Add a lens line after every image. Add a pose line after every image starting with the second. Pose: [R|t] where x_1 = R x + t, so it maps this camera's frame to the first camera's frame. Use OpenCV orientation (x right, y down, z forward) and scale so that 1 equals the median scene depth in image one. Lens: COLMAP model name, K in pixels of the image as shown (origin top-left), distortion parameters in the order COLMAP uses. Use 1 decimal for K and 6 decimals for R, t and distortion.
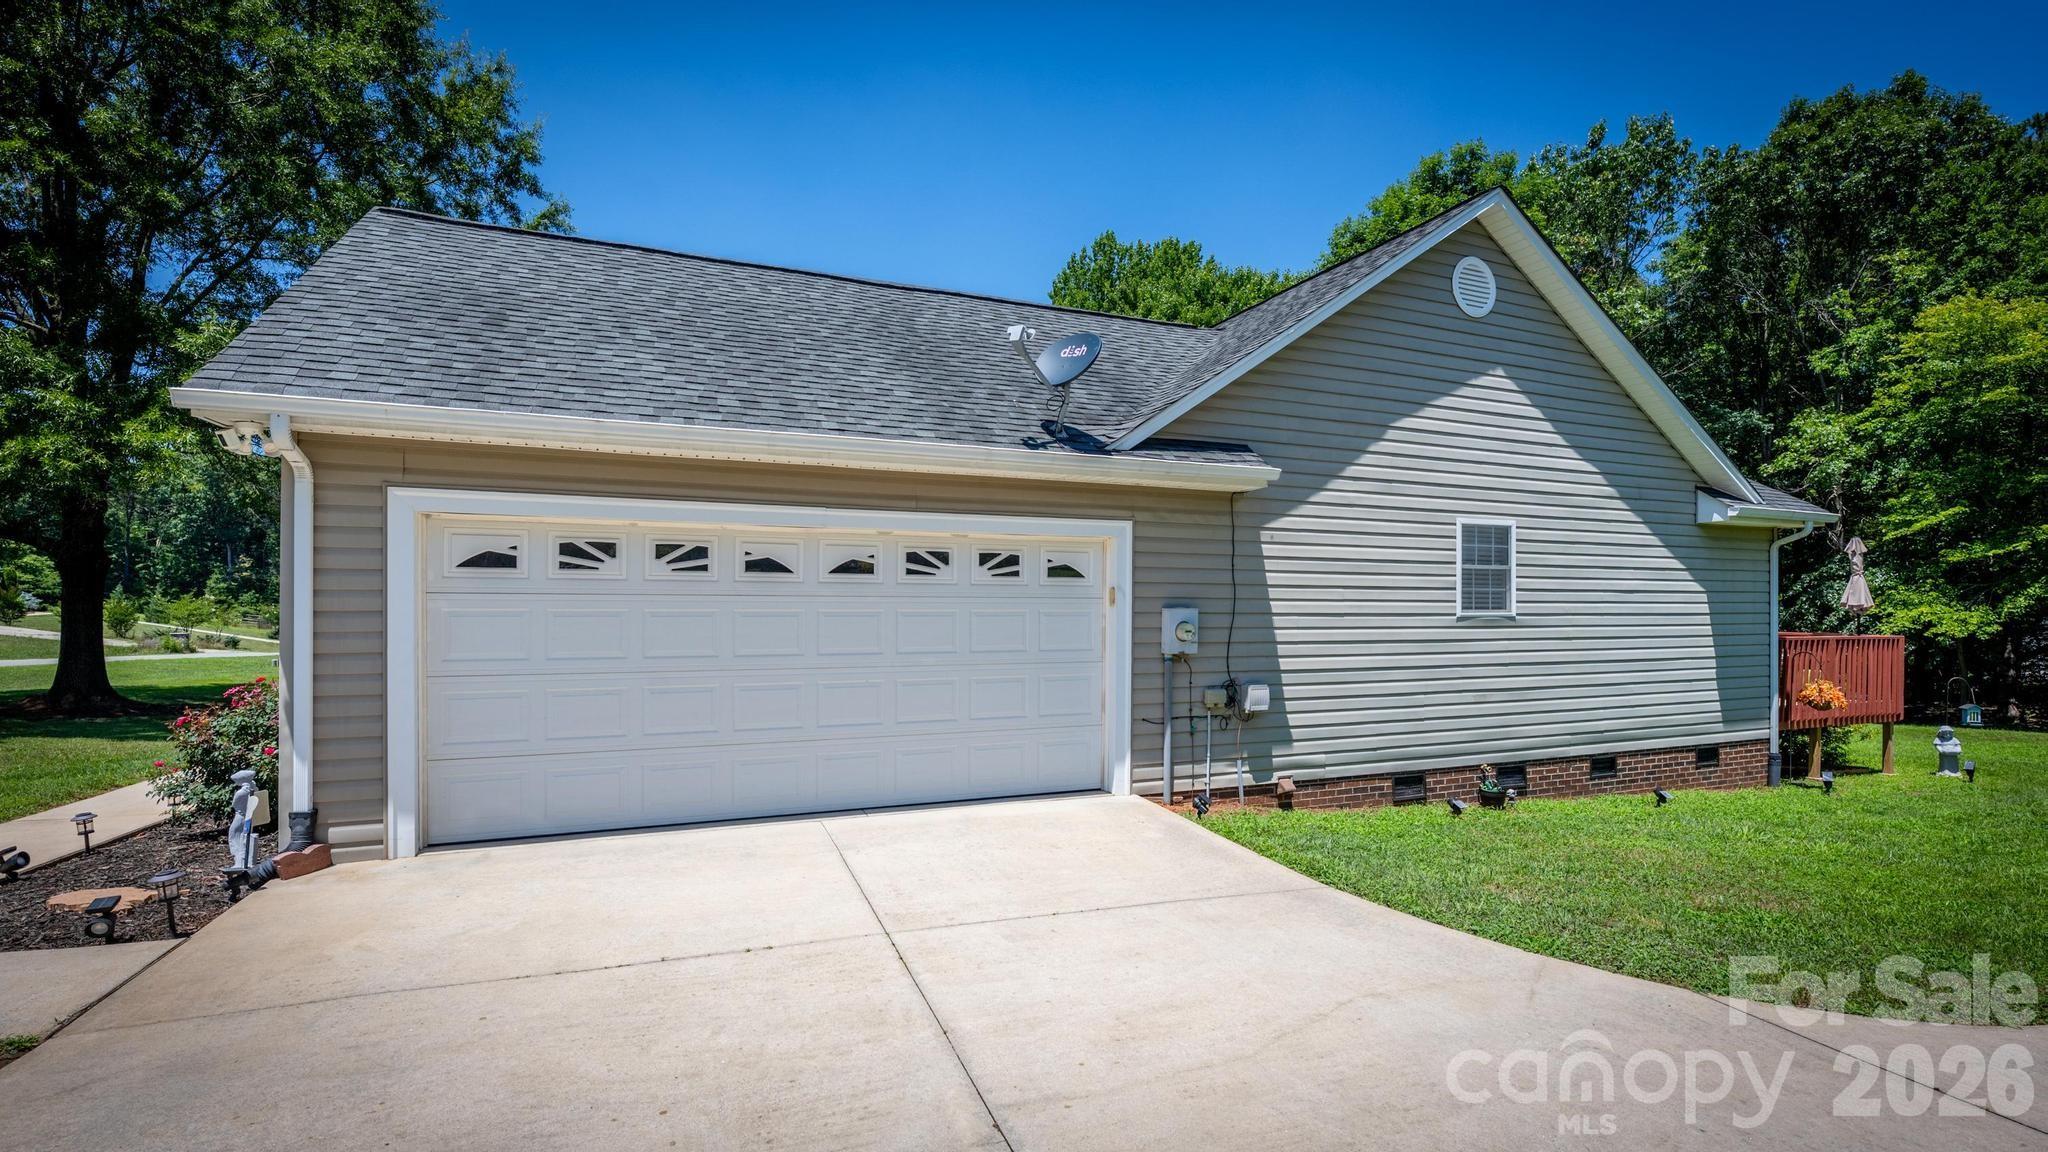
lens RADIAL K [[909.6, 0, 1024.1], [0, 909.6, 594.8], [0, 0, 1]] dist [0.000689, 0.000007]
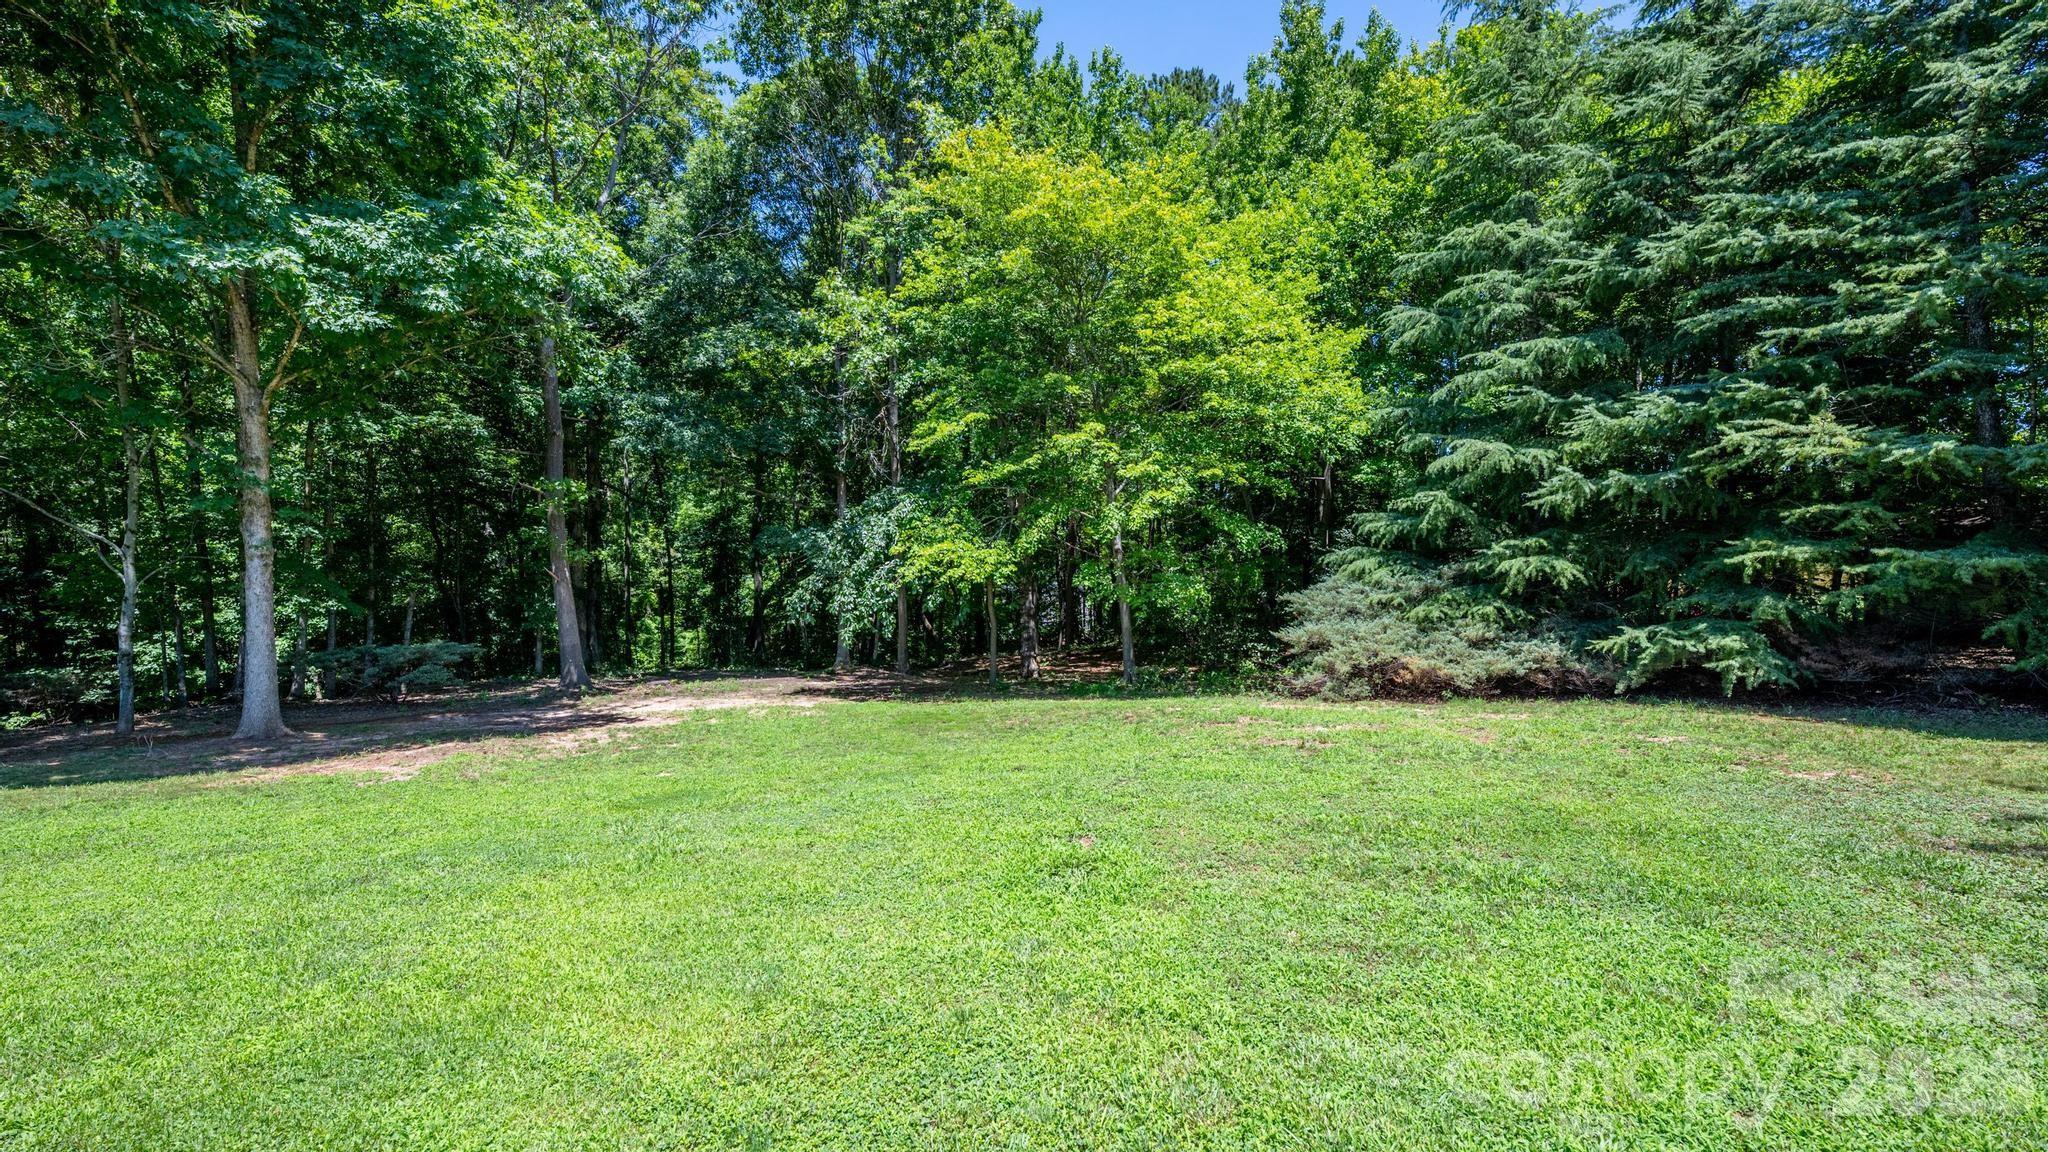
lens RADIAL K [[853.4, 0, 1018.0], [0, 853.4, 585.8], [0, 0, 1]] dist [-0.002080, -0.000046]
pose [[0.701527, -0.013103, 0.712523, 0.514241], [-0.000254, 0.999826, 0.018637, 0.034139], [-0.712643, -0.013255, 0.701401, 0.452590]]
